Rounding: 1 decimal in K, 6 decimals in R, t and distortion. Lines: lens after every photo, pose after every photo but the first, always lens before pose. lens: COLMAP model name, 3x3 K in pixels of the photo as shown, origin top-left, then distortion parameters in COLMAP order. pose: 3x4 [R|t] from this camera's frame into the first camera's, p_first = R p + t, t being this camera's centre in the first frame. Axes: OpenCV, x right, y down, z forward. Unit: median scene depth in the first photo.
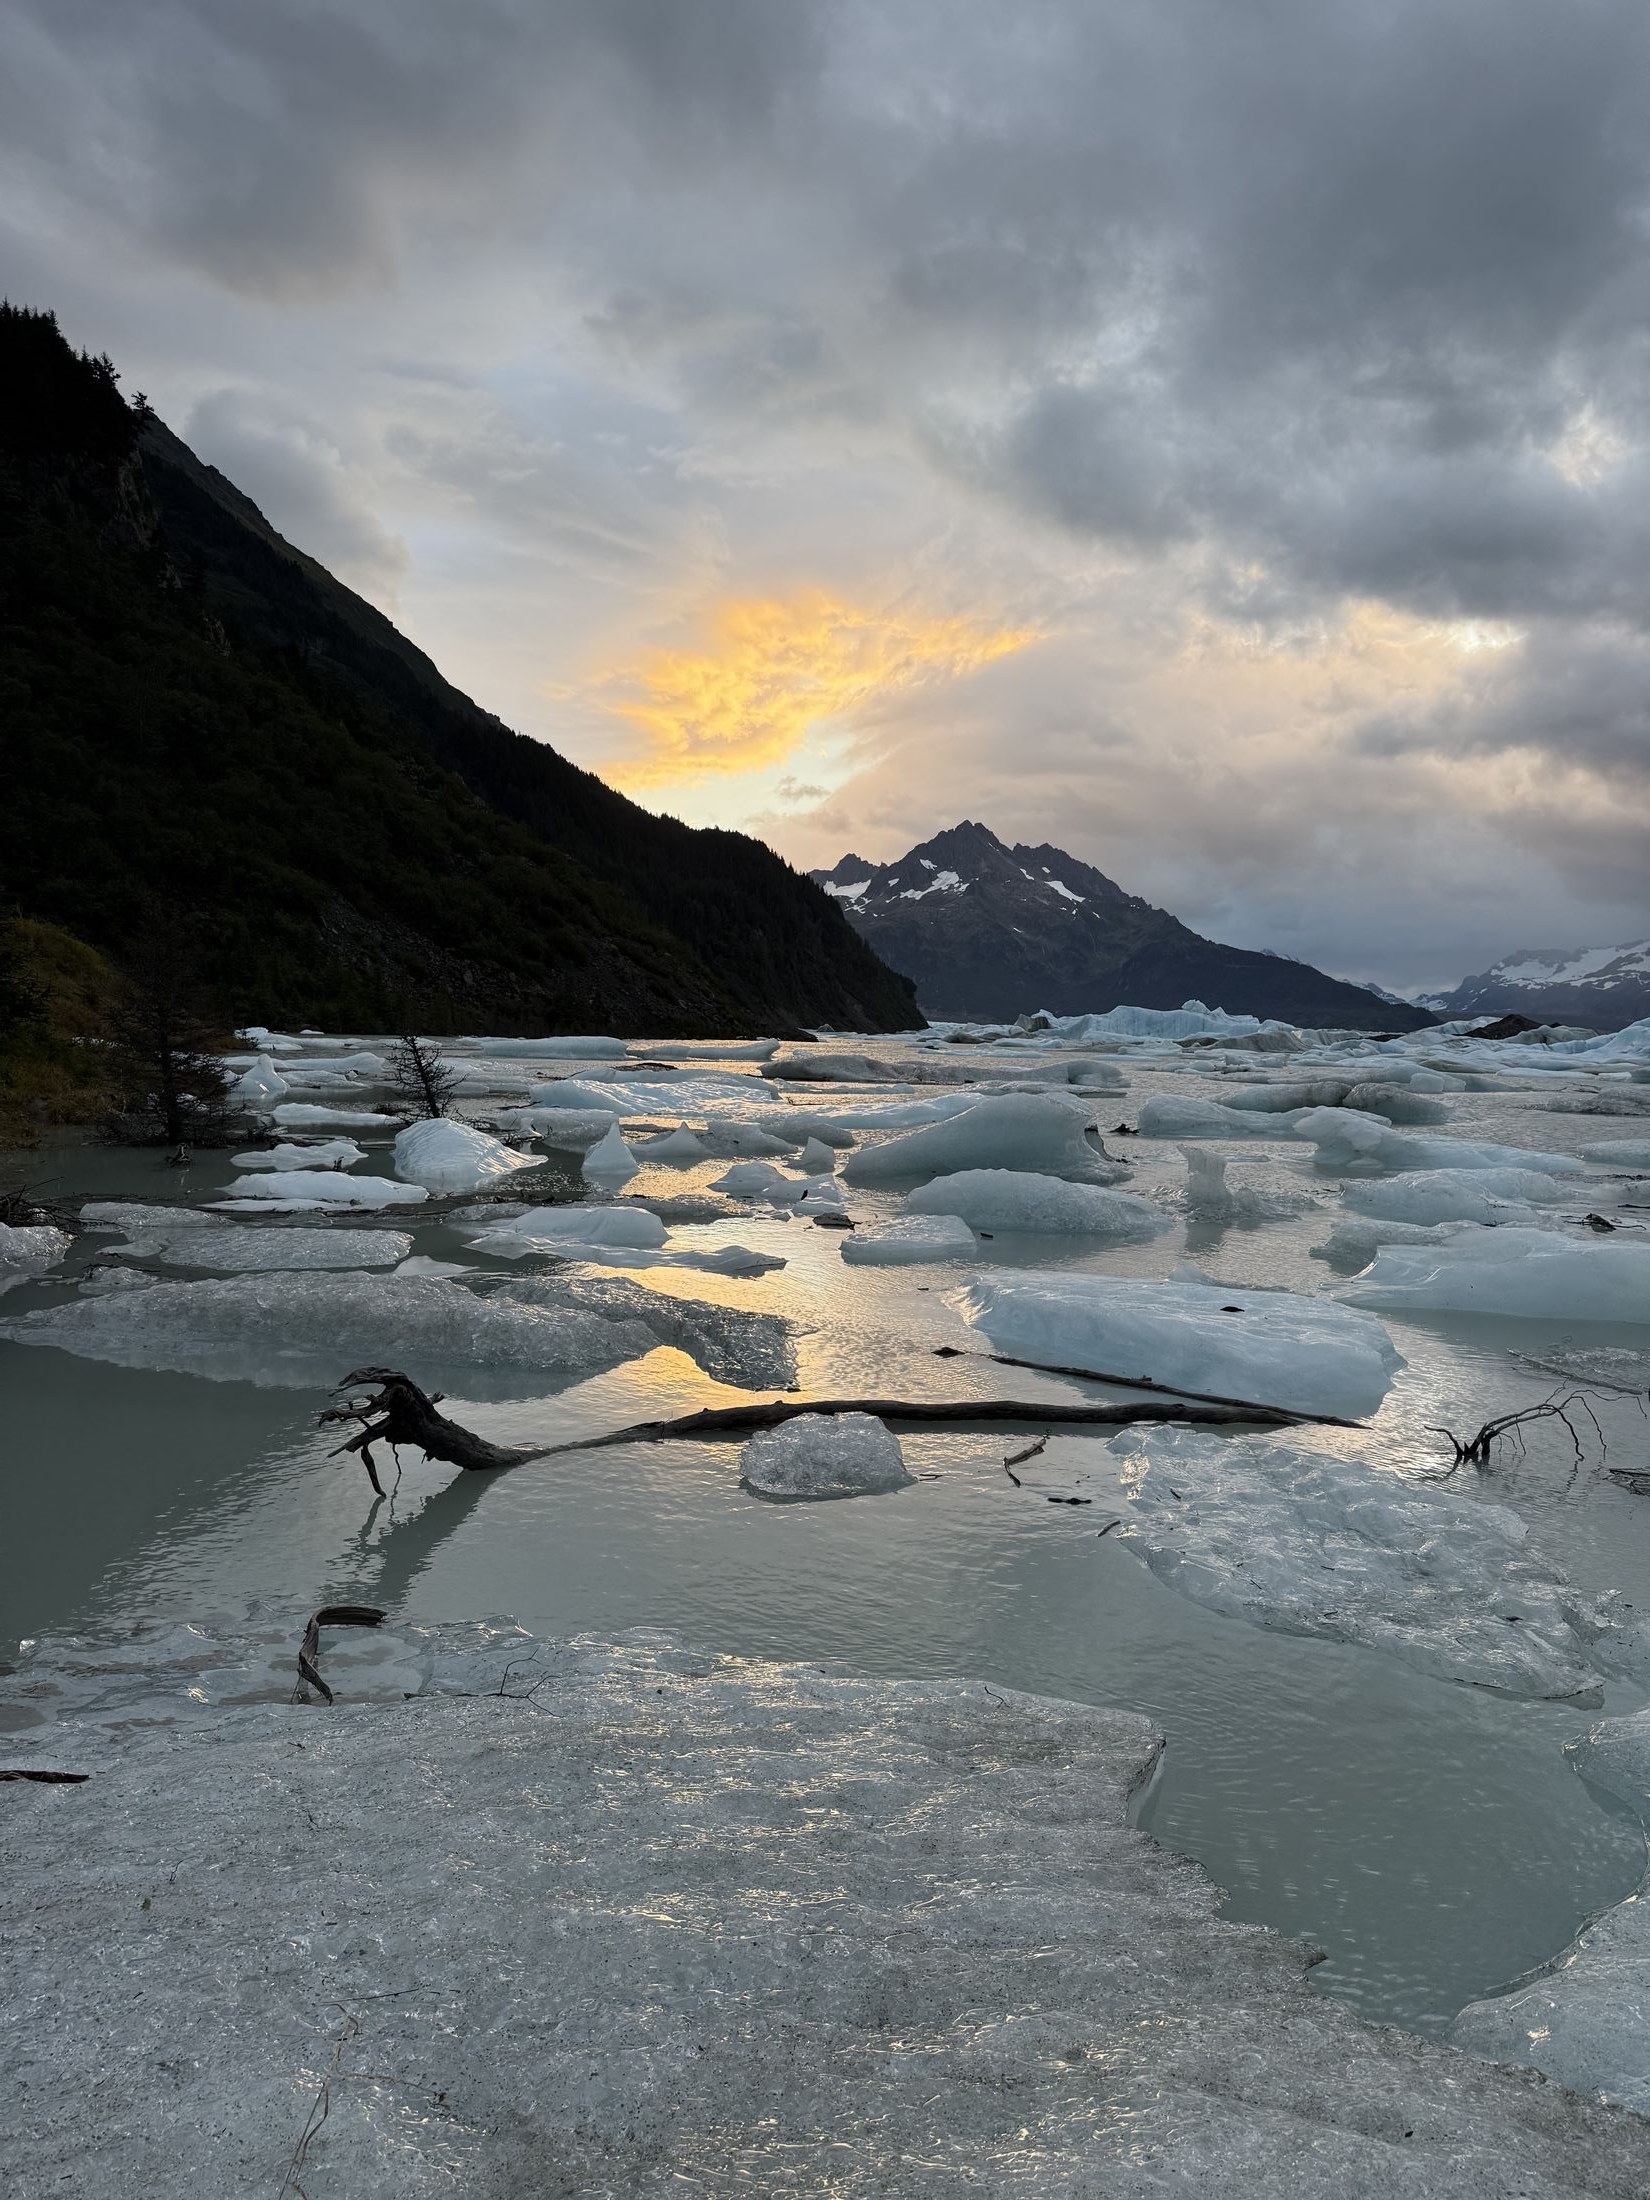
lens RADIAL K [[5916.3, 0, 825.3], [0, 5916.3, 1100.6], [0, 0, 1]] dist [0.047975, 0.000000]
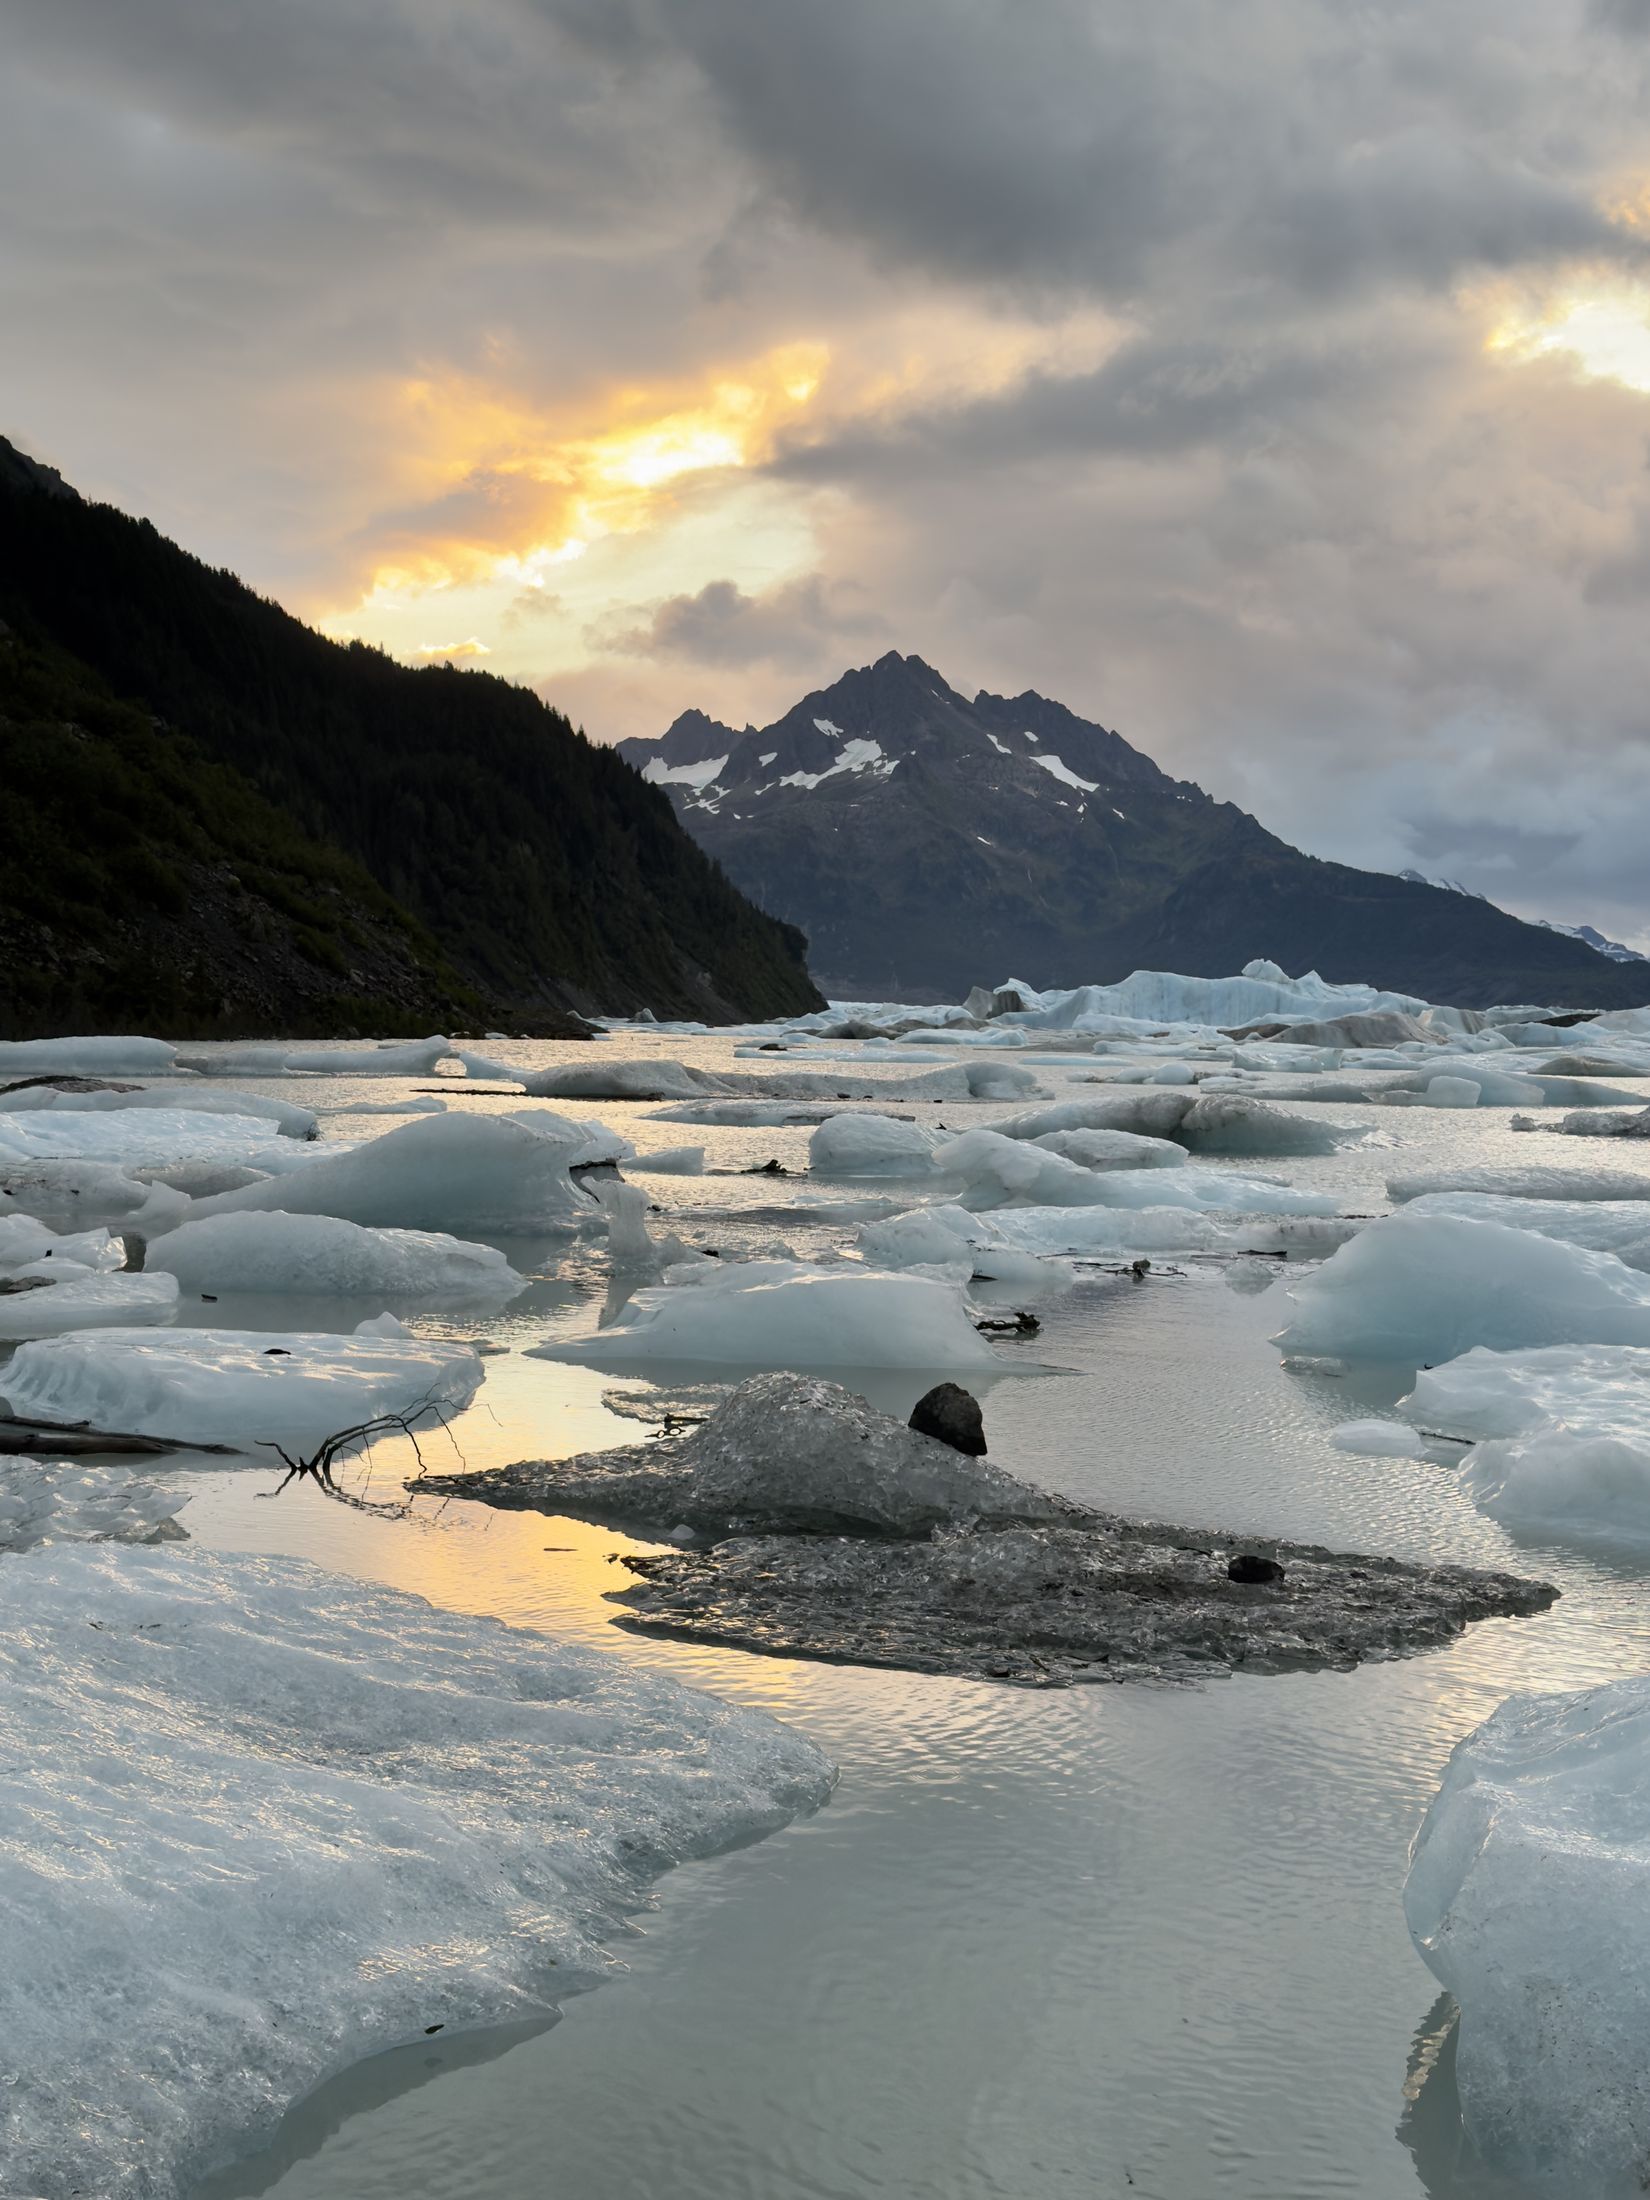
lens RADIAL K [[5916.3, 0, 824.3], [0, 5916.3, 1097.7], [0, 0, 1]] dist [0.047975, 0.000000]
pose [[0.975755, -0.015580, 0.218309, -0.108312], [0.015501, 0.999878, 0.002076, -0.005155], [-0.218315, 0.001359, 0.975877, 0.436614]]
